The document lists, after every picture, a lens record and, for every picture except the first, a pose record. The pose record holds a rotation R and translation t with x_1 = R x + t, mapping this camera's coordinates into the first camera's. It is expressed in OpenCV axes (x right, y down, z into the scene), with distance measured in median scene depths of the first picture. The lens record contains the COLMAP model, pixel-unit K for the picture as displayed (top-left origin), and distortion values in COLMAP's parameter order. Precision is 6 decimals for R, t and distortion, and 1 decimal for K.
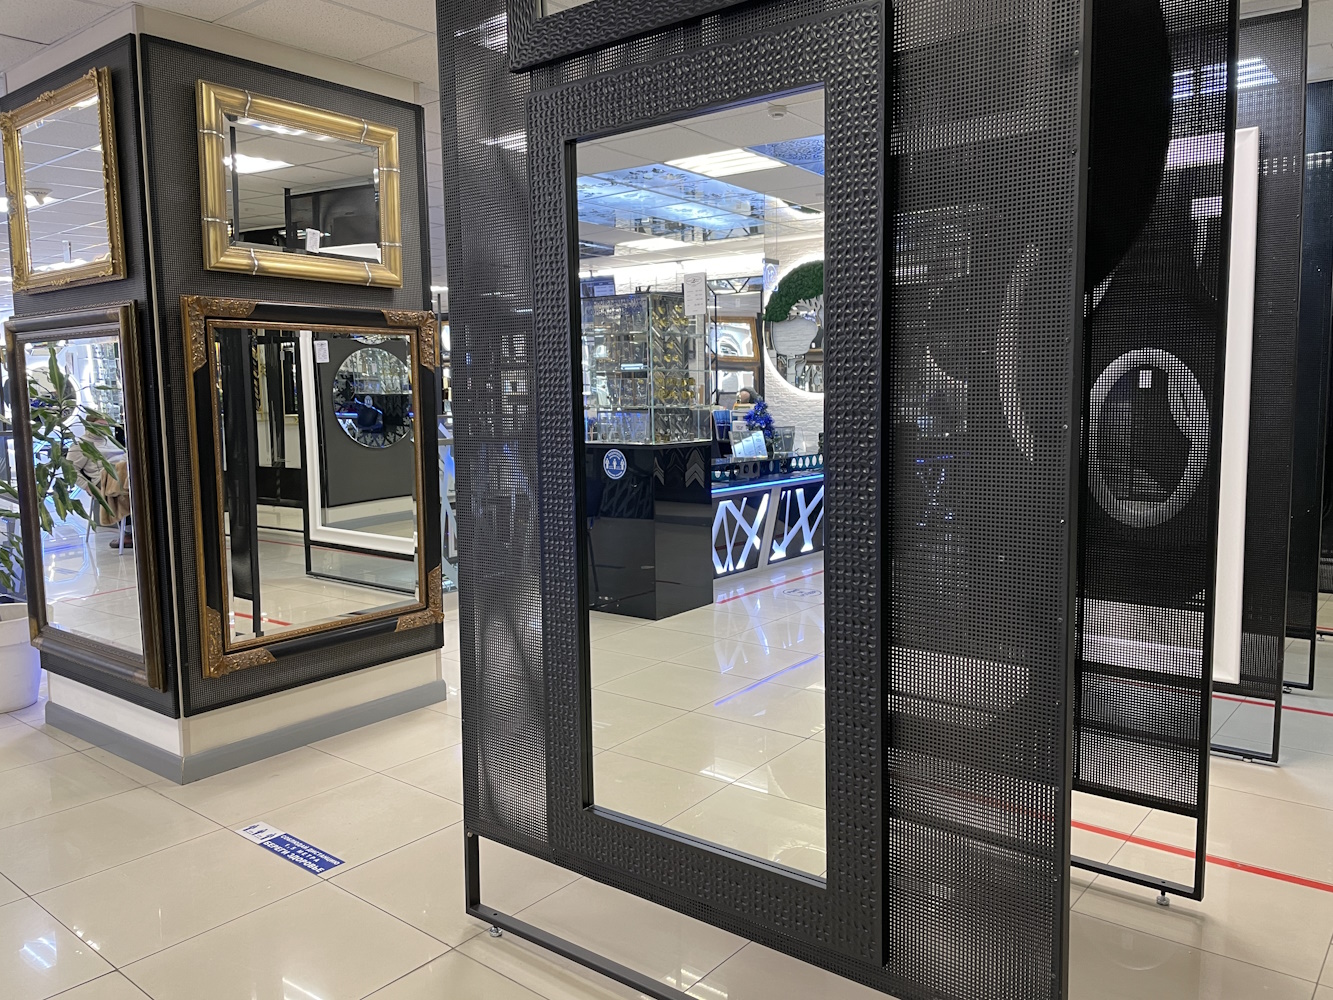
lens RADIAL K [[1035.7, 0, 666.5], [0, 1035.7, 500.0], [0, 0, 1]] dist [0.043851, -0.000027]
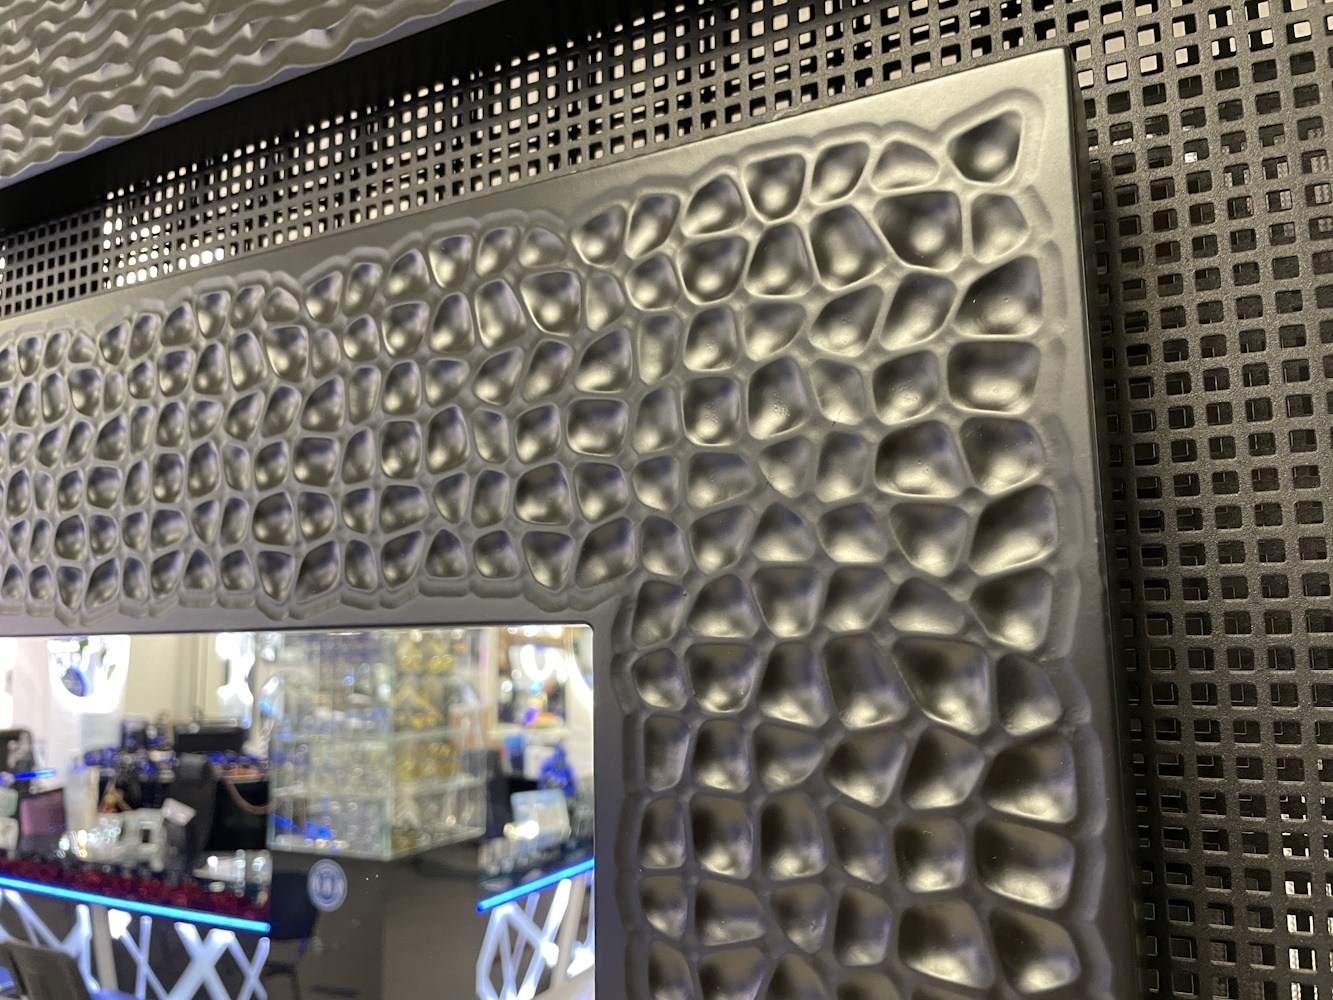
lens RADIAL K [[1035.7, 0, 666.5], [0, 1035.7, 500.0], [0, 0, 1]] dist [0.043851, -0.000027]
pose [[0.985343, 0.025160, 0.168717, 0.043783], [0.012945, 0.975182, -0.221028, -0.123211], [-0.170091, 0.219972, 0.960563, 0.275446]]
